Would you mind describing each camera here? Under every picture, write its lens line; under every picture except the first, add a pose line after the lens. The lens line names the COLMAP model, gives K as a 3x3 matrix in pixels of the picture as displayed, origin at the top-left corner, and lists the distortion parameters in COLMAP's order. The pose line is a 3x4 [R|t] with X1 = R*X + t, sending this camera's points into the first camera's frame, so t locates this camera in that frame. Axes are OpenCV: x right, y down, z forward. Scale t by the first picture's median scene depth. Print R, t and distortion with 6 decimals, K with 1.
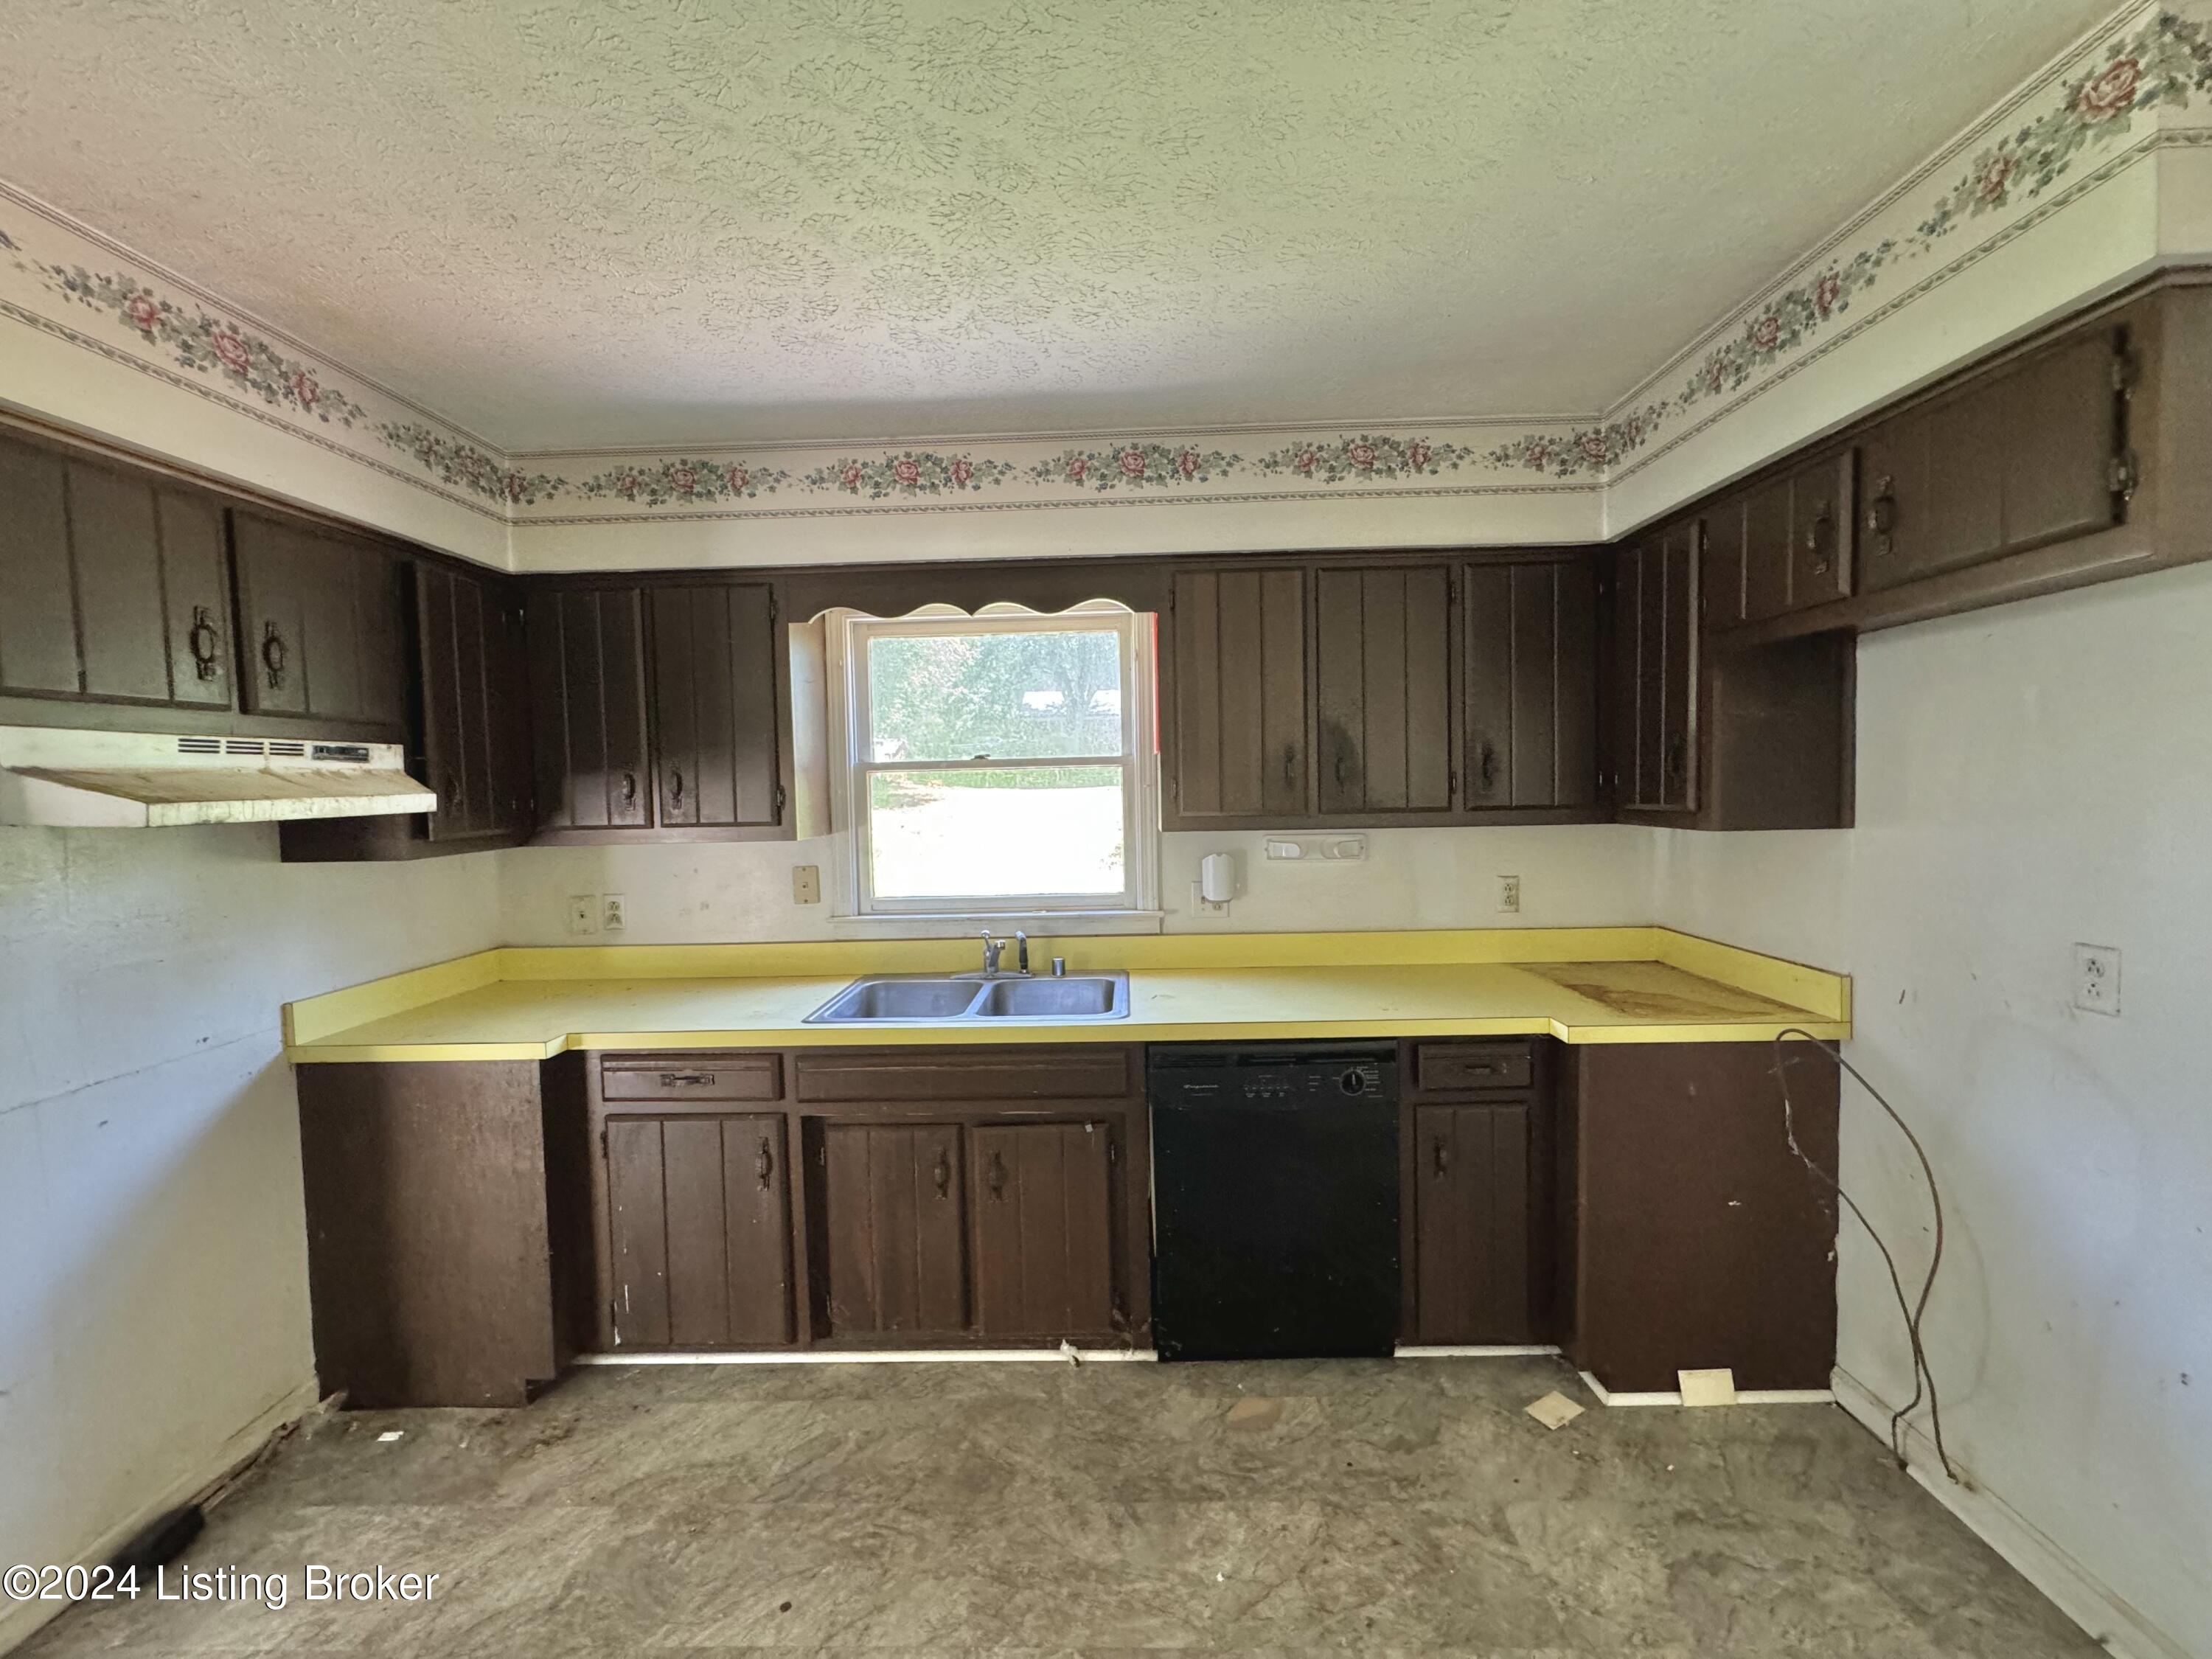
lens RADIAL K [[875.0, 0, 1101.2], [0, 875.0, 825.8], [0, 0, 1]] dist [-0.001315, -0.000375]
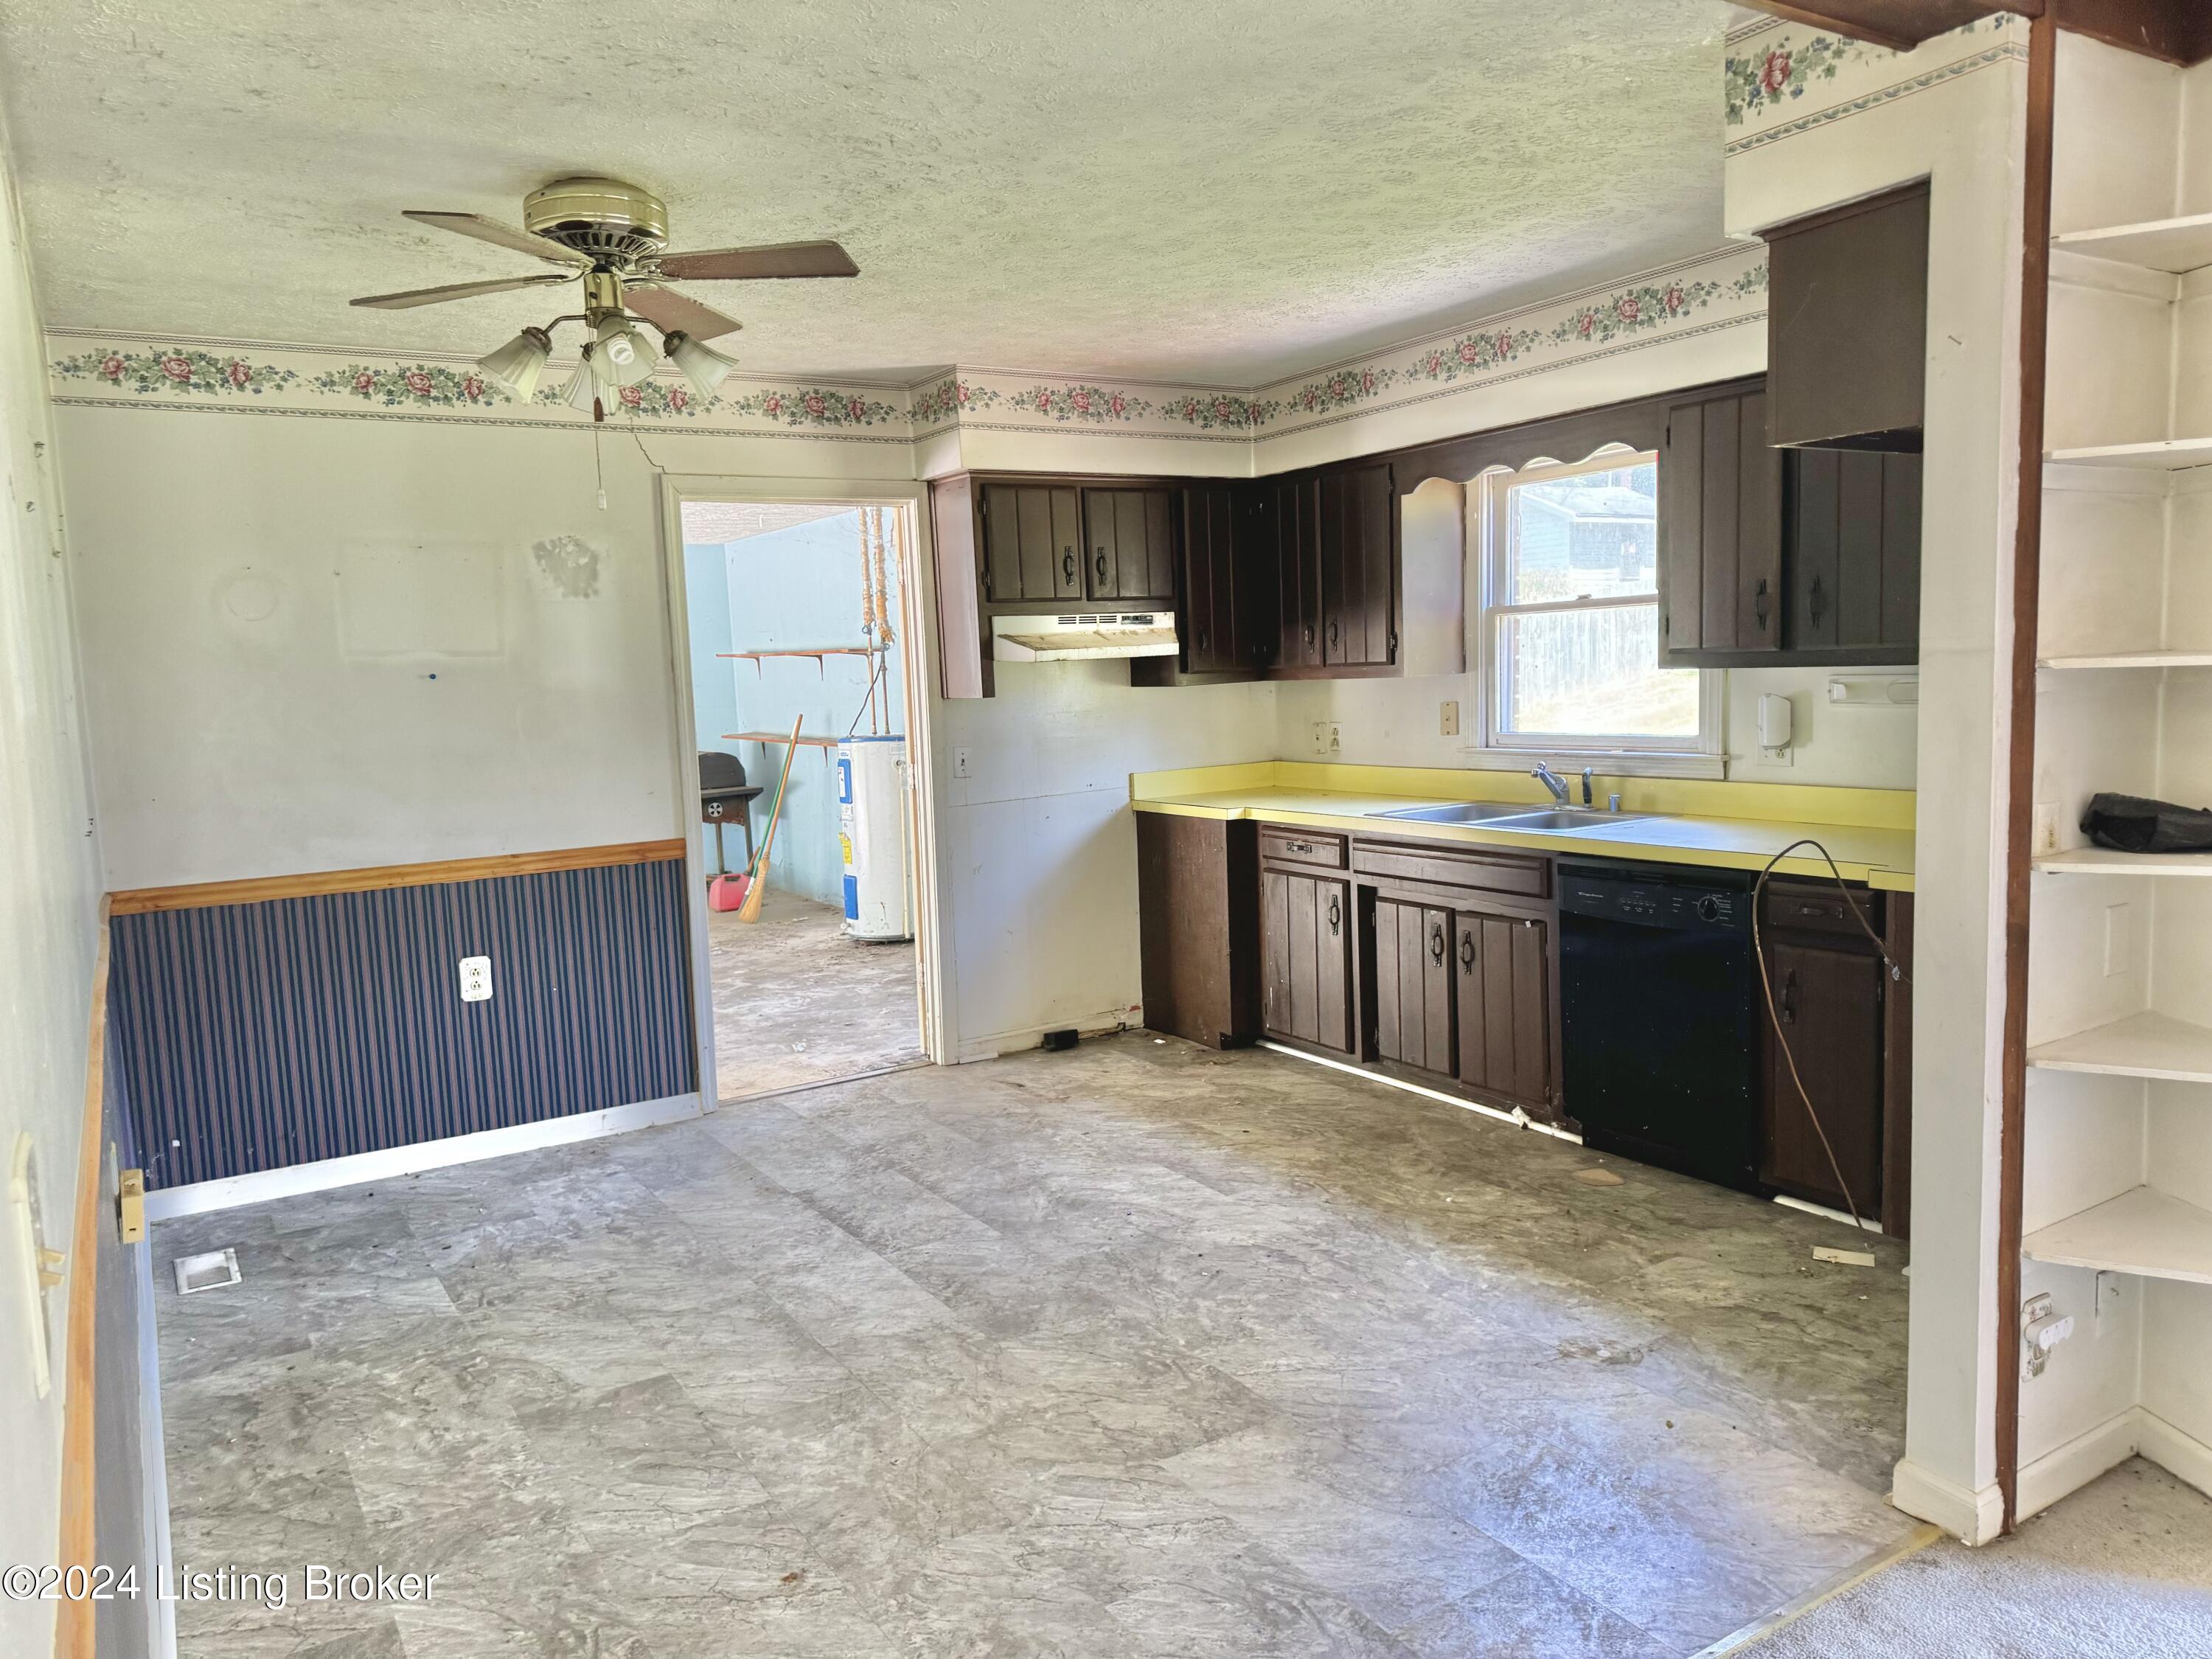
lens RADIAL K [[1547.6, 0, 1105.5], [0, 1547.6, 841.2], [0, 0, 1]] dist [0.076552, -0.217652]
pose [[0.546996, 0.093399, -0.831909, 1.436805], [-0.009685, 0.994396, 0.105273, 0.024032], [0.837079, -0.049527, 0.544835, -0.612955]]
